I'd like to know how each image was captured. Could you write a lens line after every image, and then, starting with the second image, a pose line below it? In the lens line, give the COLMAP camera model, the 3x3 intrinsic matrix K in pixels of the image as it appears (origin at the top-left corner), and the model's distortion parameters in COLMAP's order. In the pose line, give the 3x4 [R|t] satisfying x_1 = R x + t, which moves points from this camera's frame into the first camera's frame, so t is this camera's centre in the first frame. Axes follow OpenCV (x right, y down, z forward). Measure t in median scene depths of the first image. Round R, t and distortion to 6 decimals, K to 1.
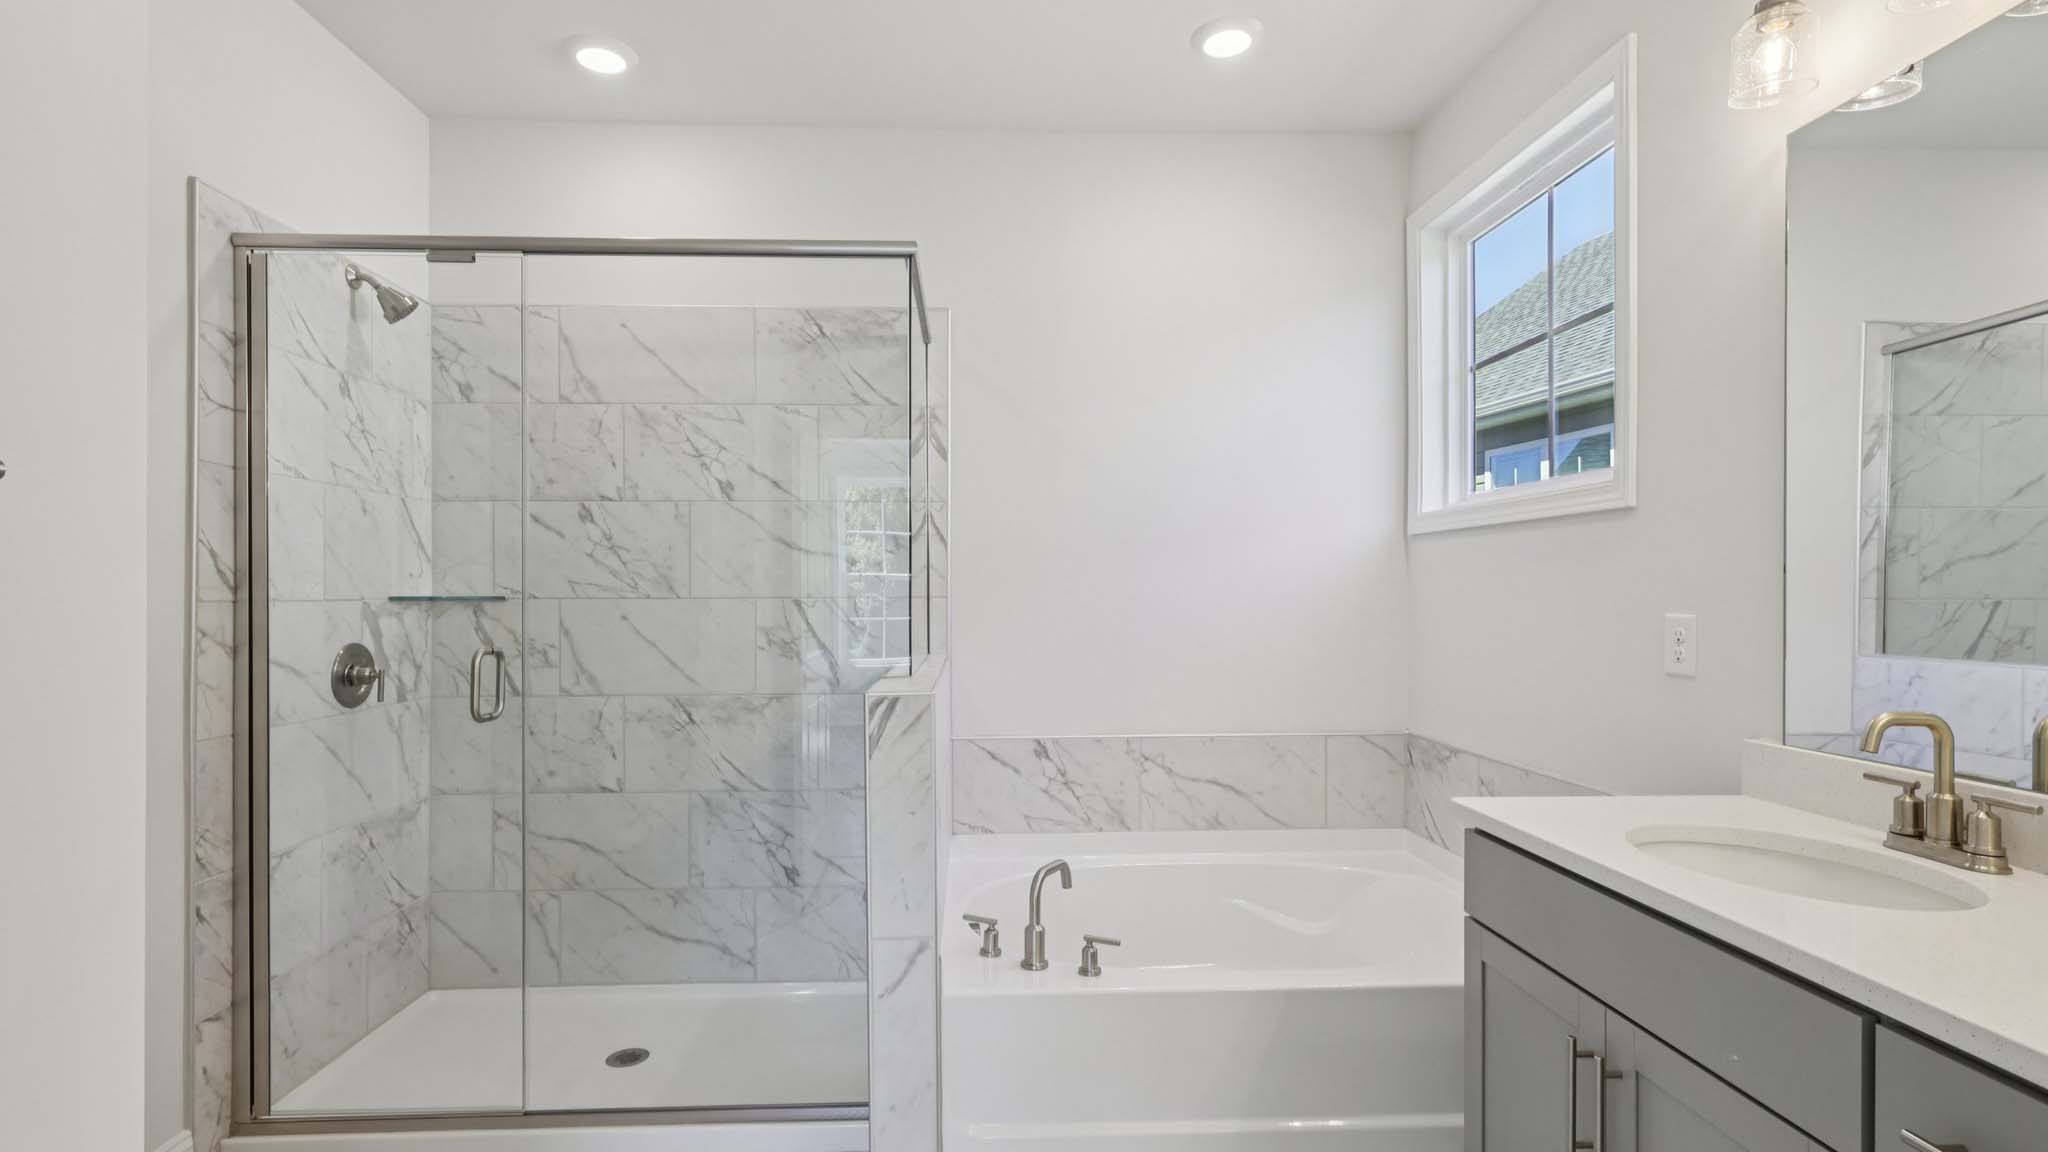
lens RADIAL K [[1087.5, 0, 1022.6], [0, 1087.5, 495.2], [0, 0, 1]] dist [0.000642, 0.000217]
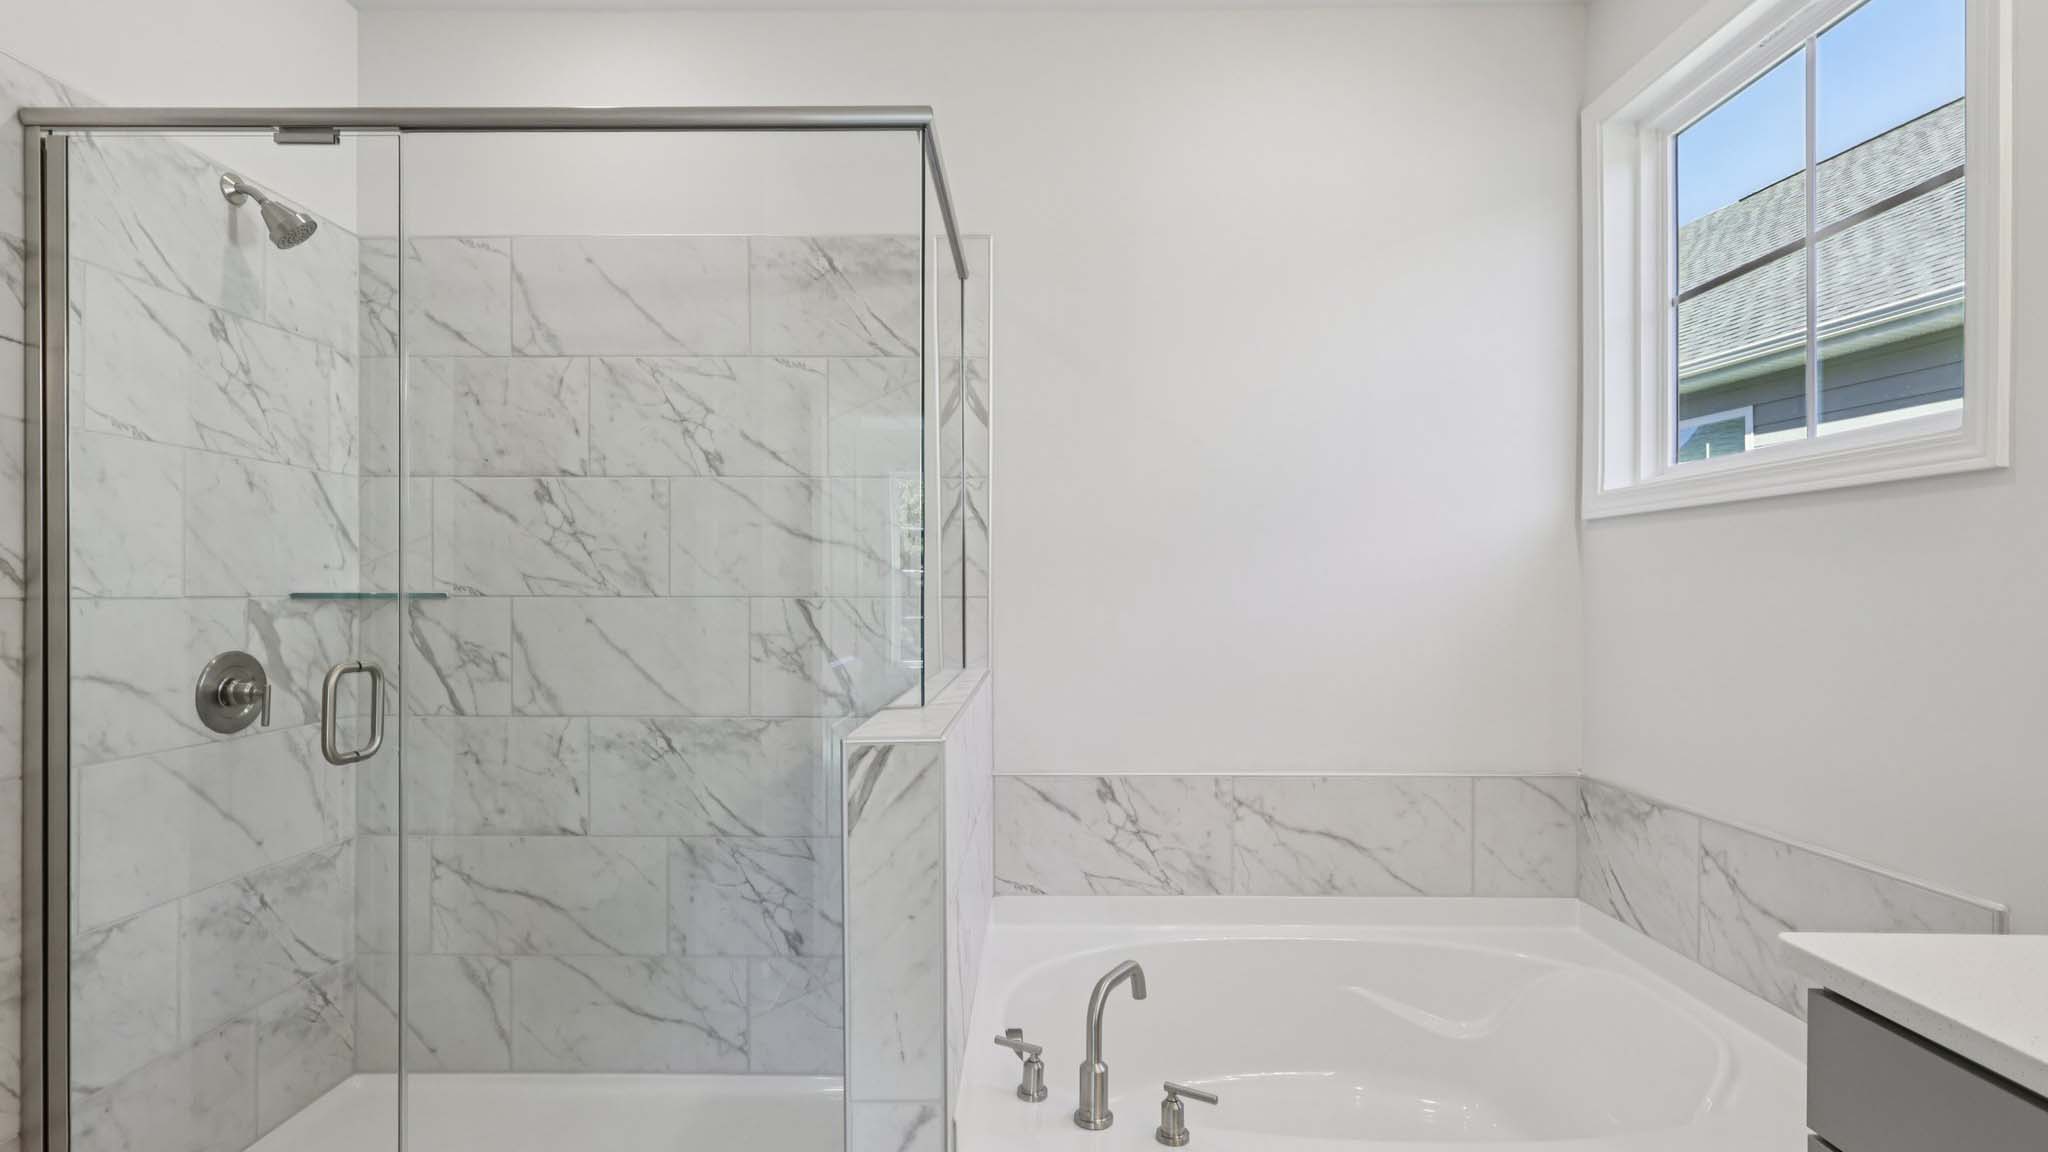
lens RADIAL K [[938.9, 0, 1034.2], [0, 938.9, 536.1], [0, 0, 1]] dist [-0.001103, 0.000234]
pose [[0.997796, 0.000988, -0.066344, 0.010333], [0.001088, 0.999511, 0.031247, 0.028808], [0.066342, -0.031250, 0.997307, 0.330981]]
